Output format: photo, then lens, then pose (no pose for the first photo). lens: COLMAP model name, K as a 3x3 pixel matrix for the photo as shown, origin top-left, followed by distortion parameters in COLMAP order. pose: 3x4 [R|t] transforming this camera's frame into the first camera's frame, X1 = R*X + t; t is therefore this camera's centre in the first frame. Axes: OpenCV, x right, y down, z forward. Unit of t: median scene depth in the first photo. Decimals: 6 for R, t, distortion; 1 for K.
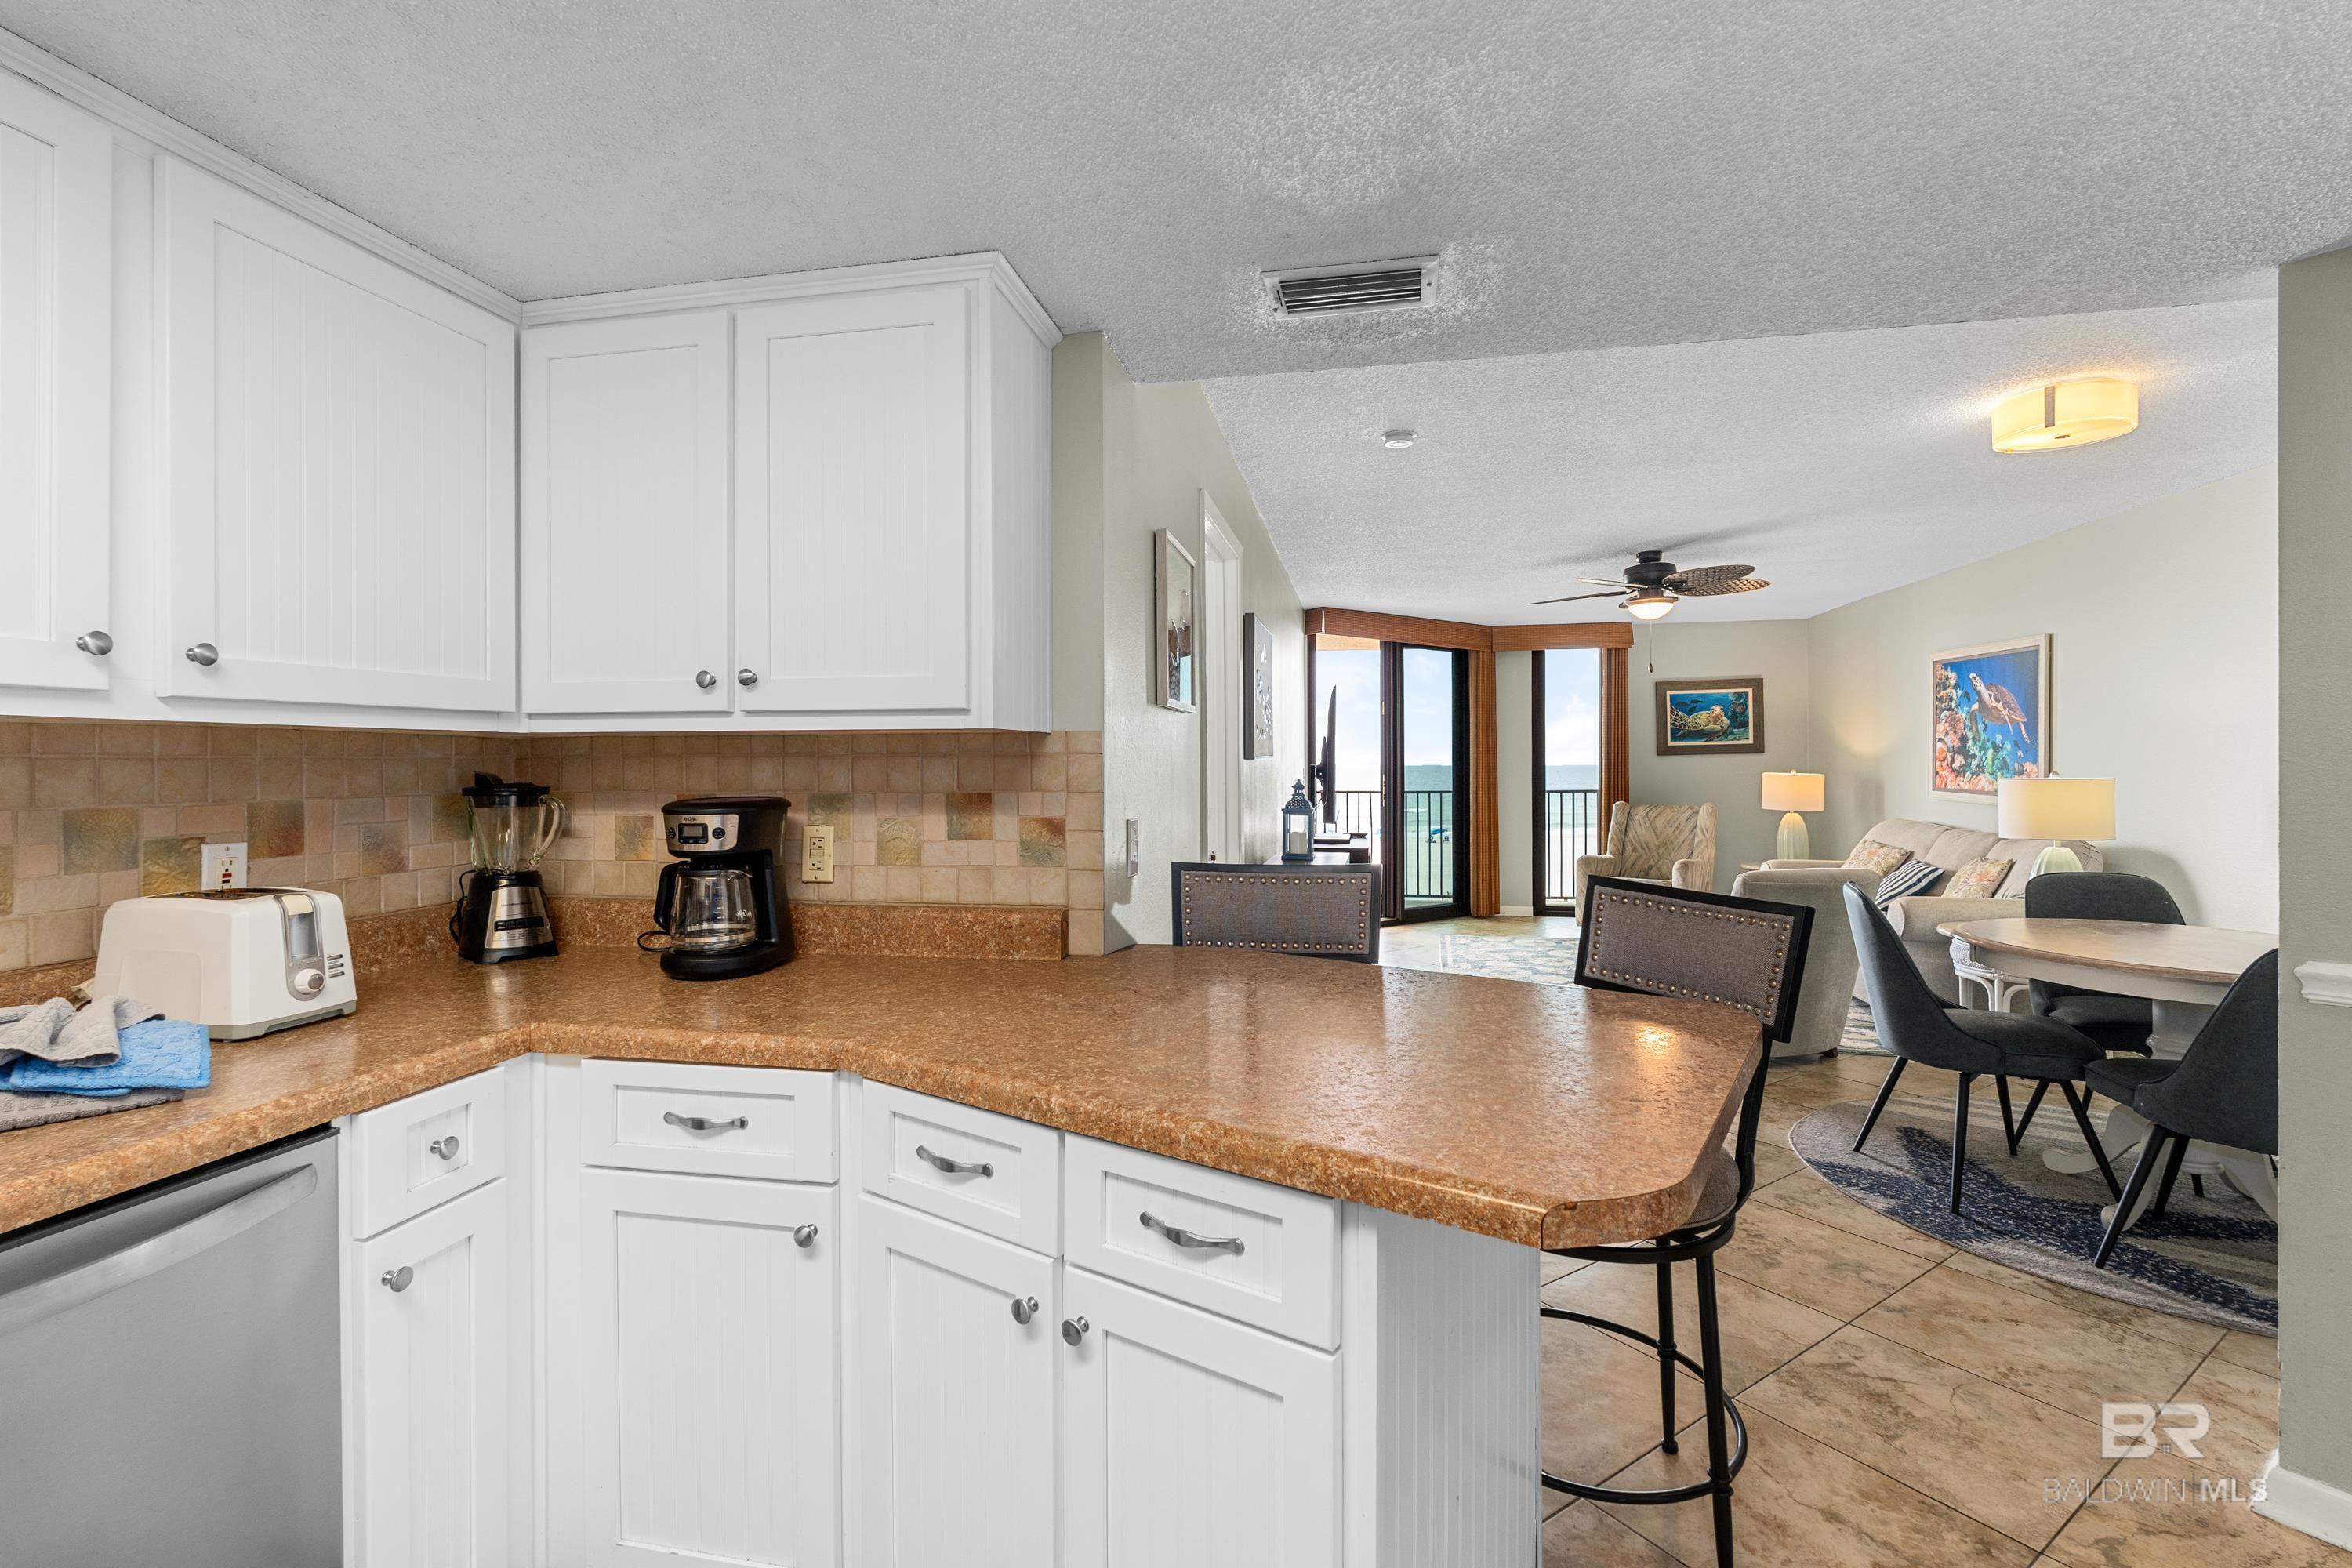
lens RADIAL K [[1041.6, 0, 1180.5], [0, 1041.6, 764.4], [0, 0, 1]] dist [-0.003715, 0.000561]
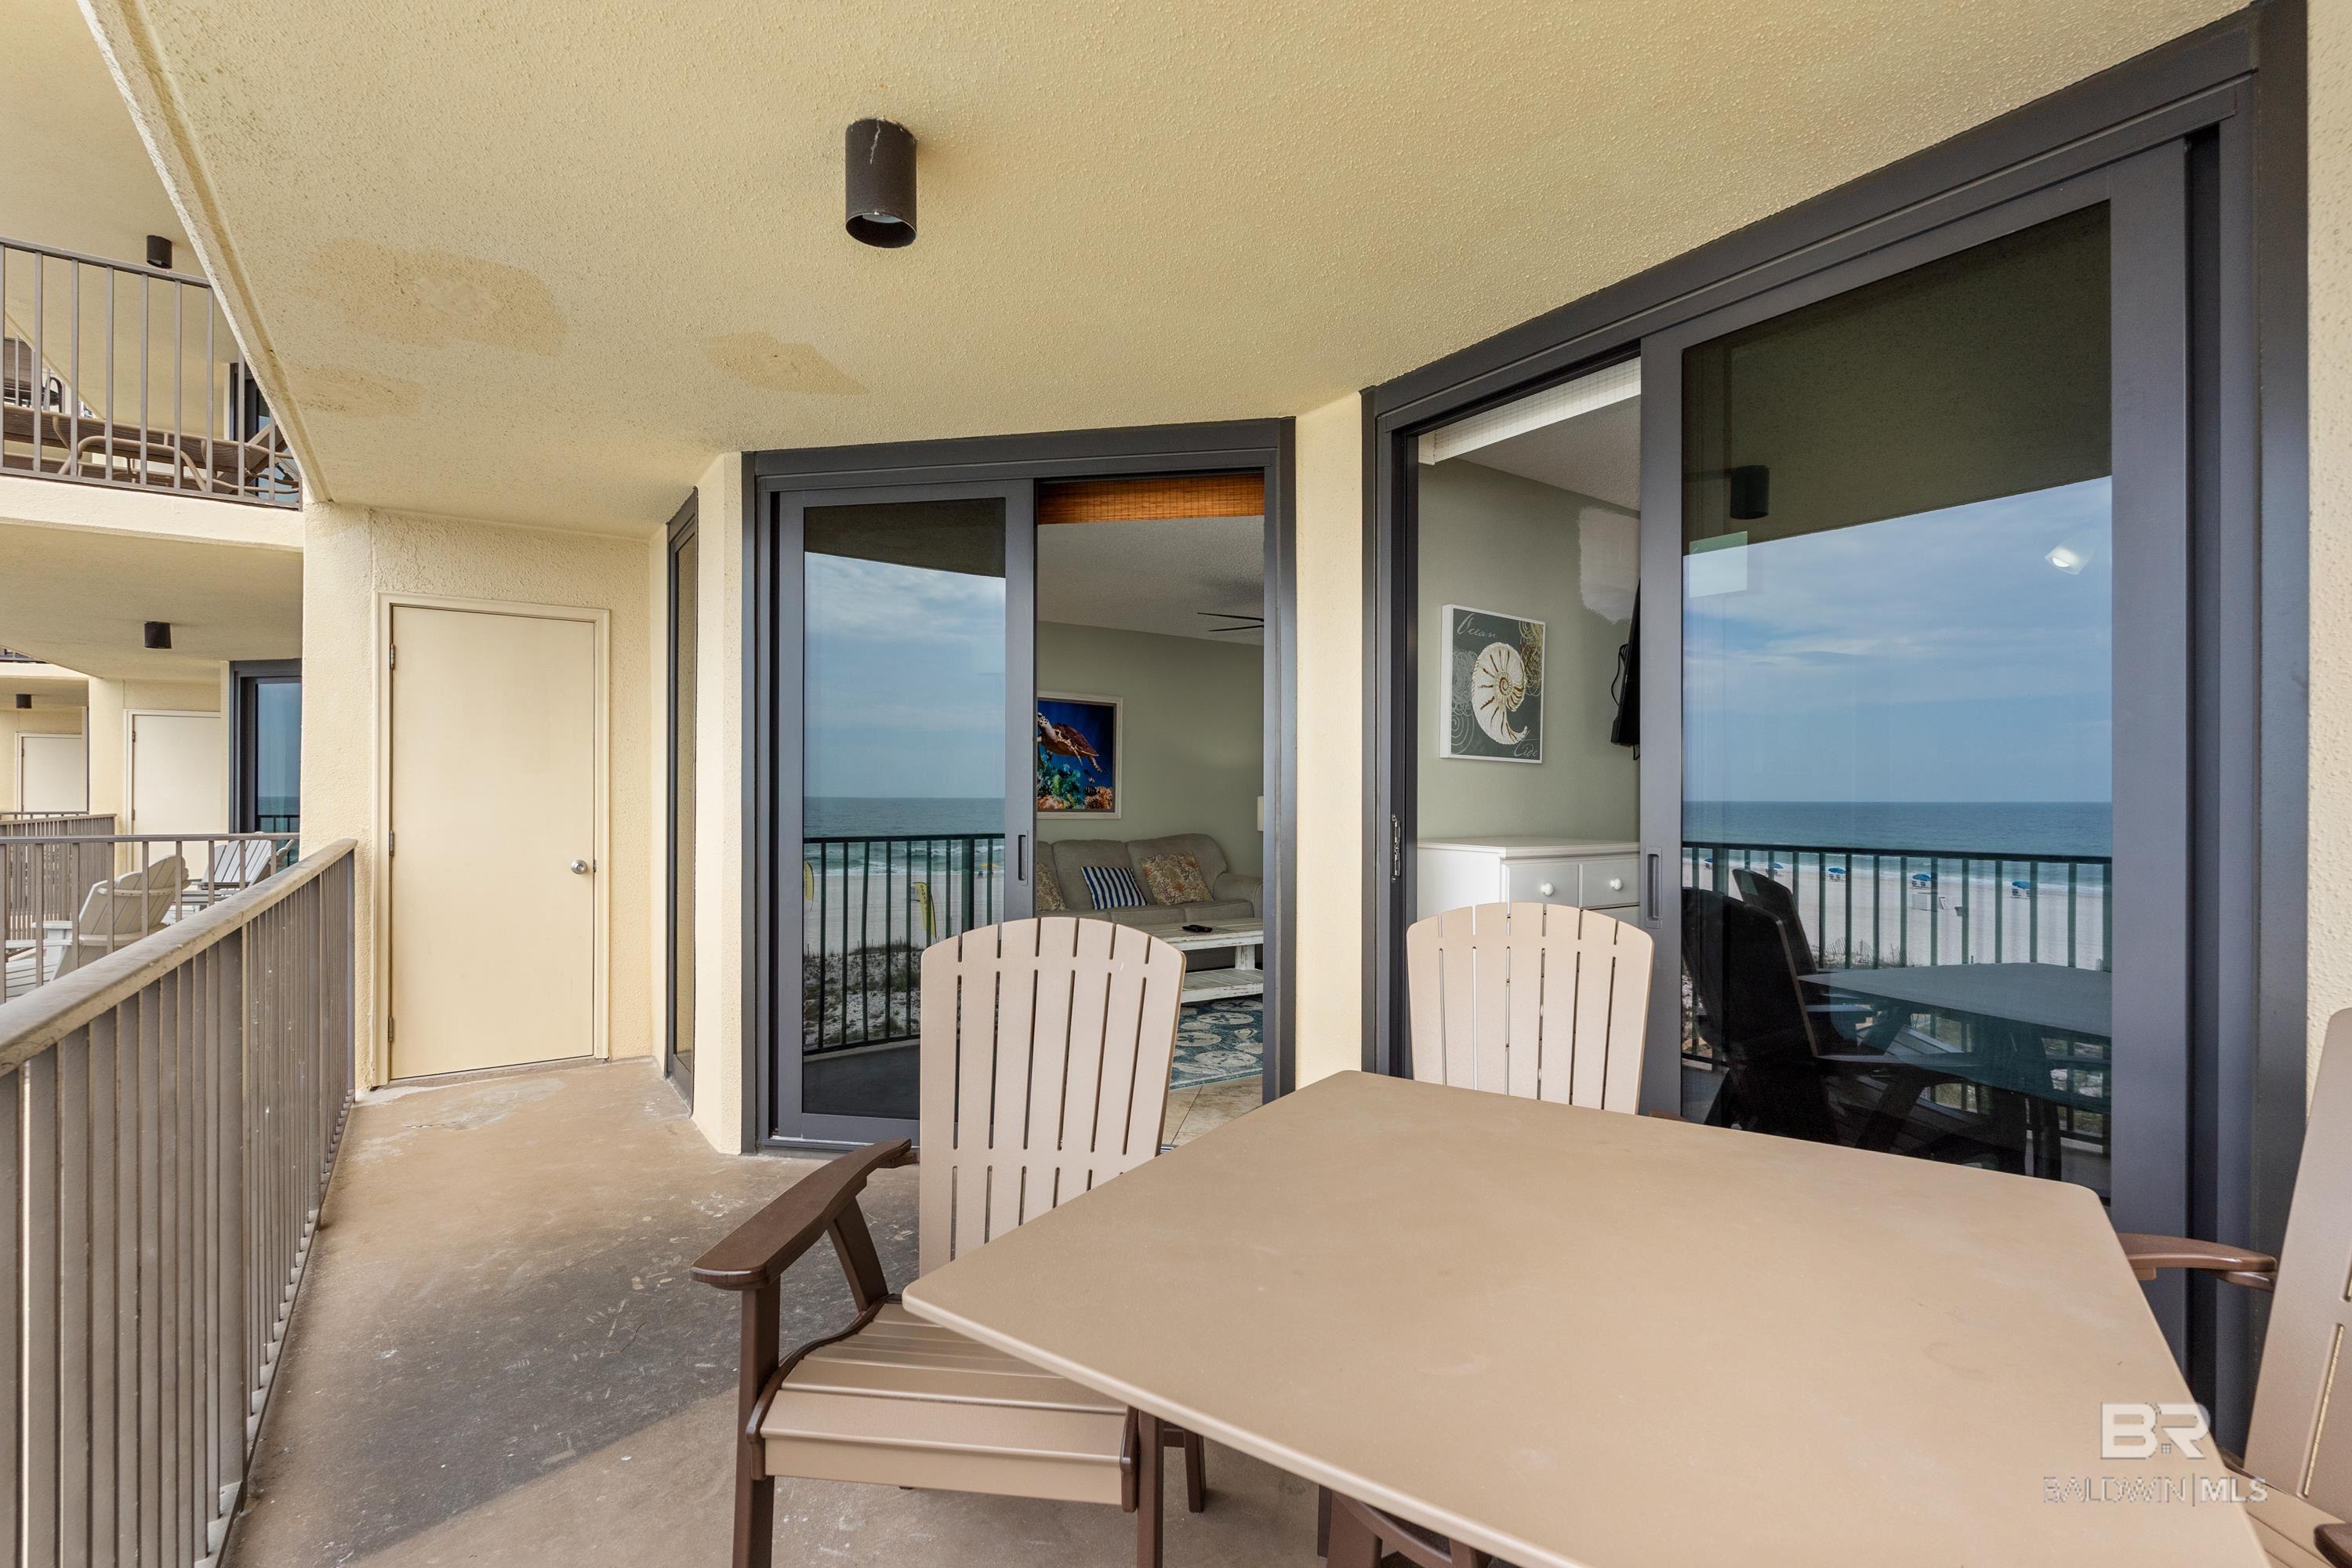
lens RADIAL K [[1041.6, 0, 1183.5], [0, 1041.6, 795.2], [0, 0, 1]] dist [-0.003715, 0.000561]
pose [[-0.726354, -0.004255, 0.687308, -0.188498], [-0.006100, 0.999981, -0.000257, 0.008408], [-0.687294, -0.004379, -0.726366, 1.713393]]
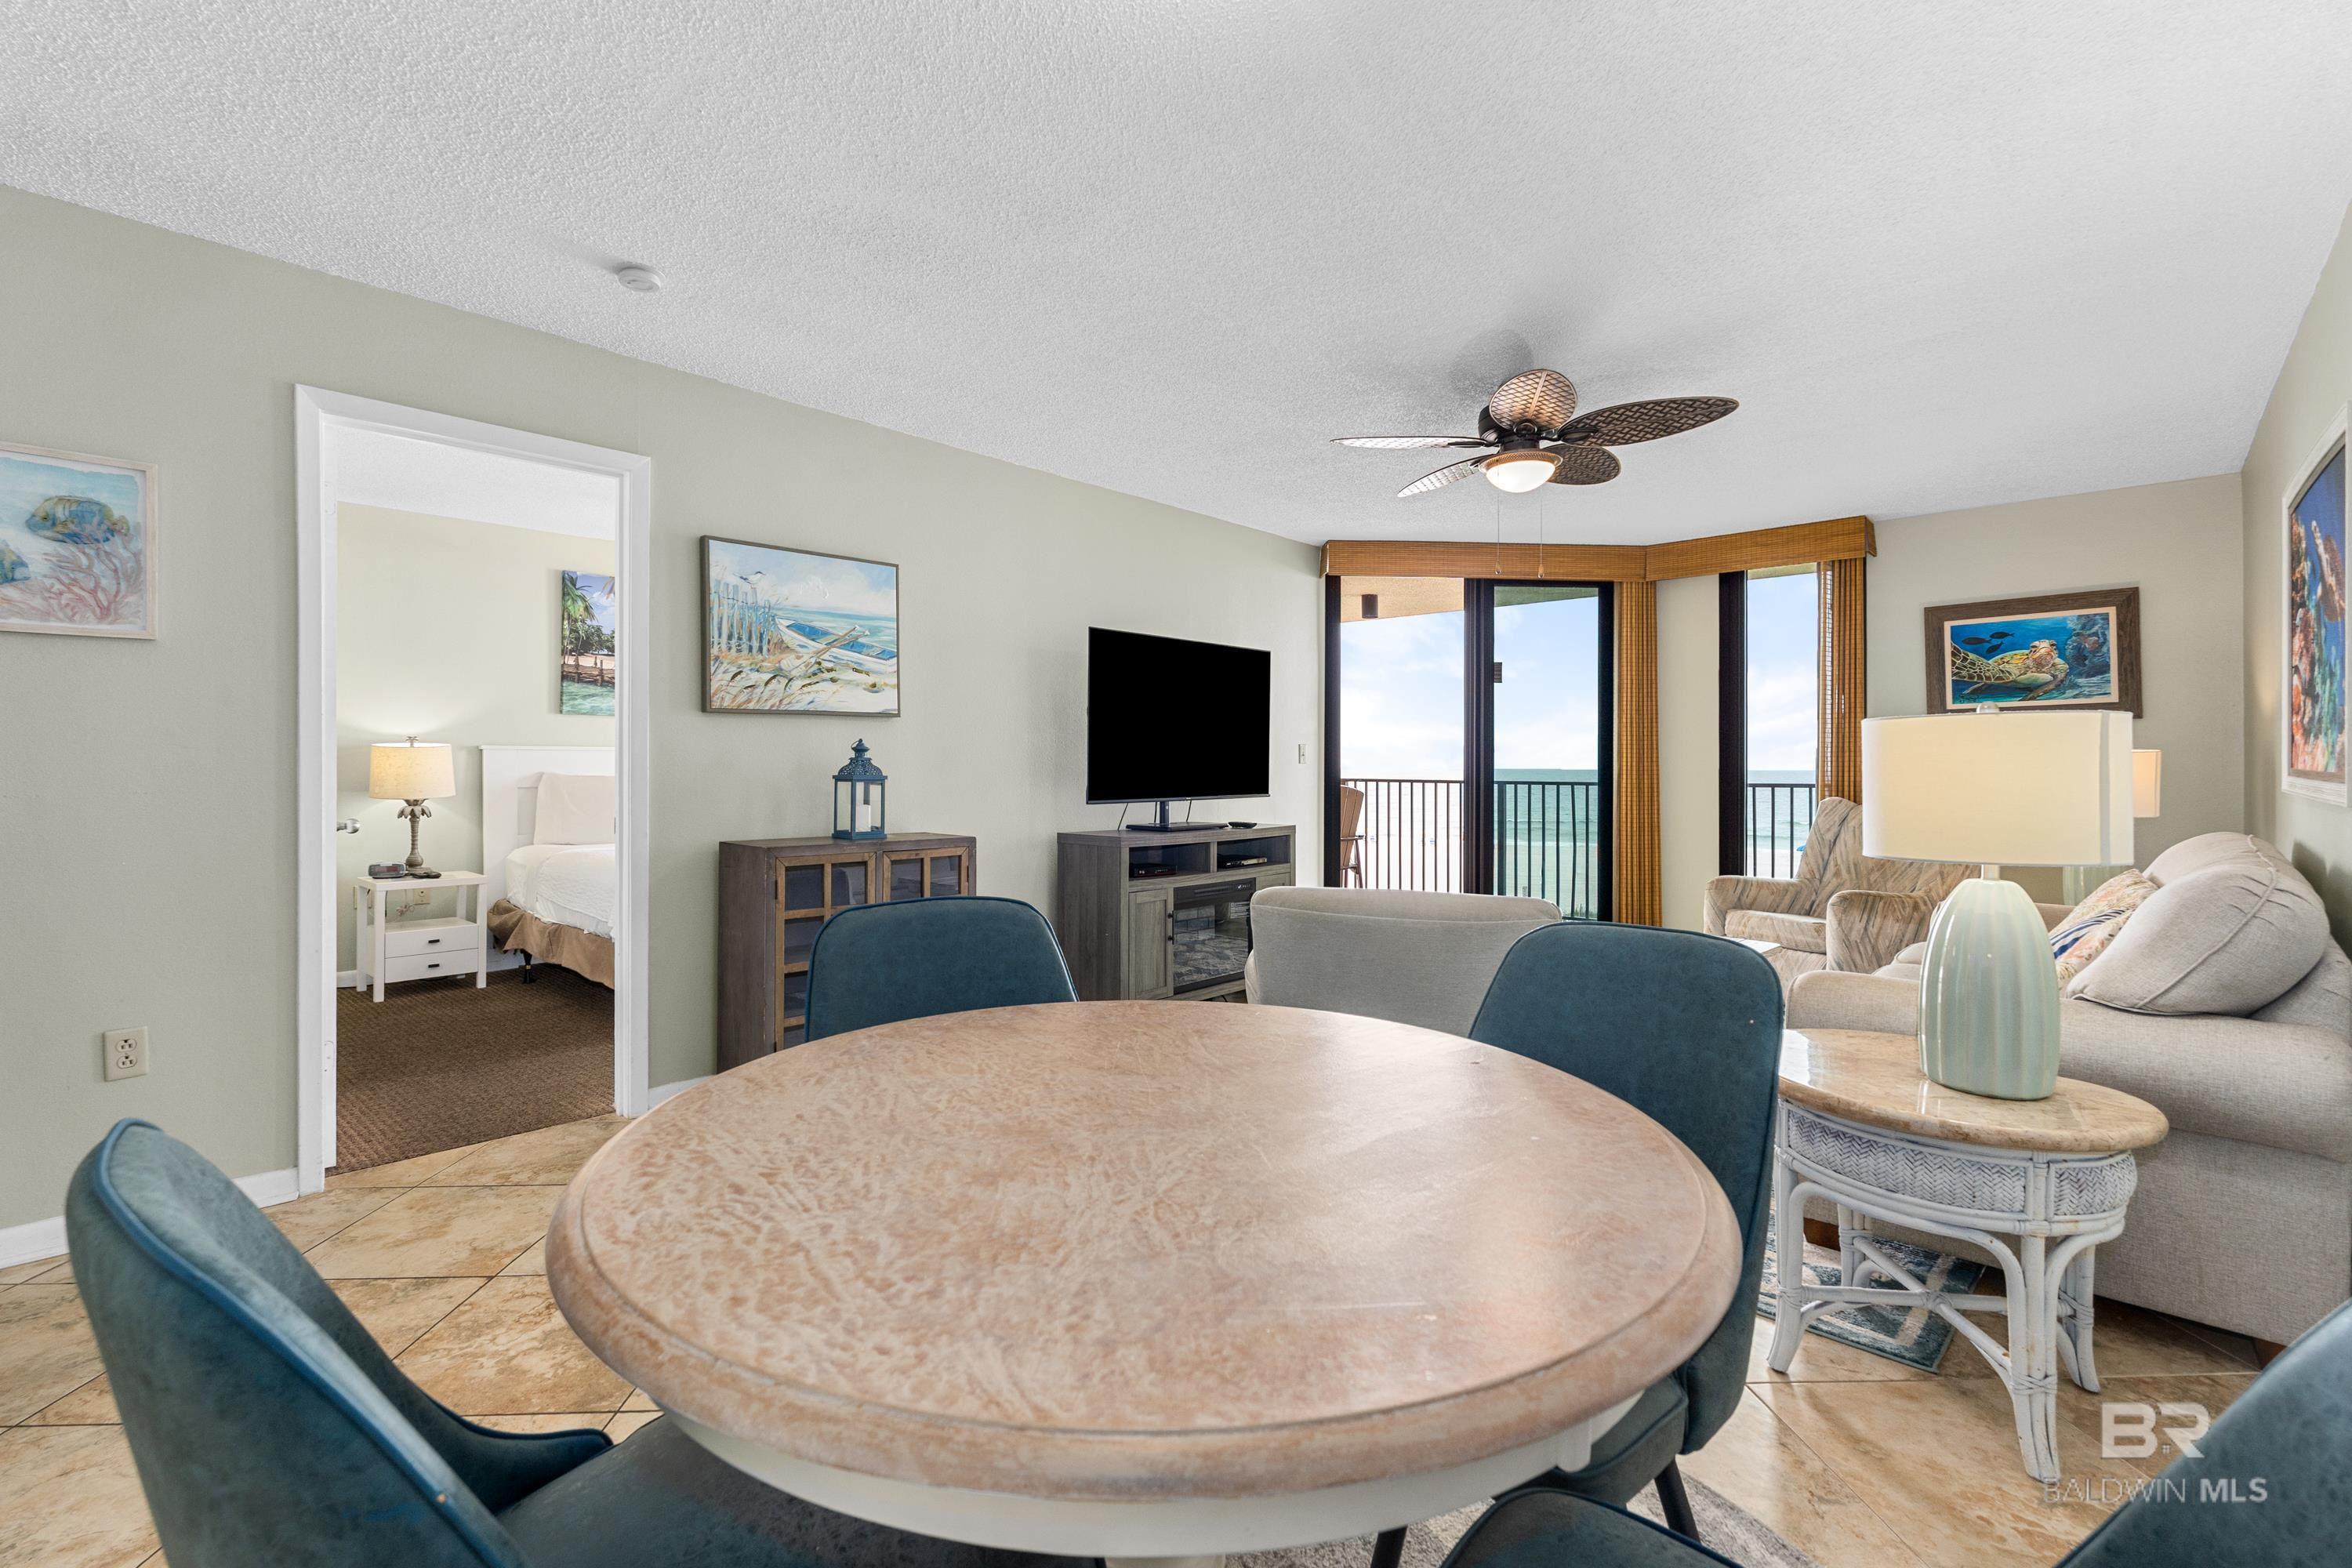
lens RADIAL K [[1041.6, 0, 1170.5], [0, 1041.6, 756.5], [0, 0, 1]] dist [-0.003715, 0.000561]
pose [[0.854053, 0.002473, -0.520180, 0.549970], [-0.006632, 0.999959, -0.006136, 0.022954], [0.520144, 0.008690, 0.854034, 0.326247]]
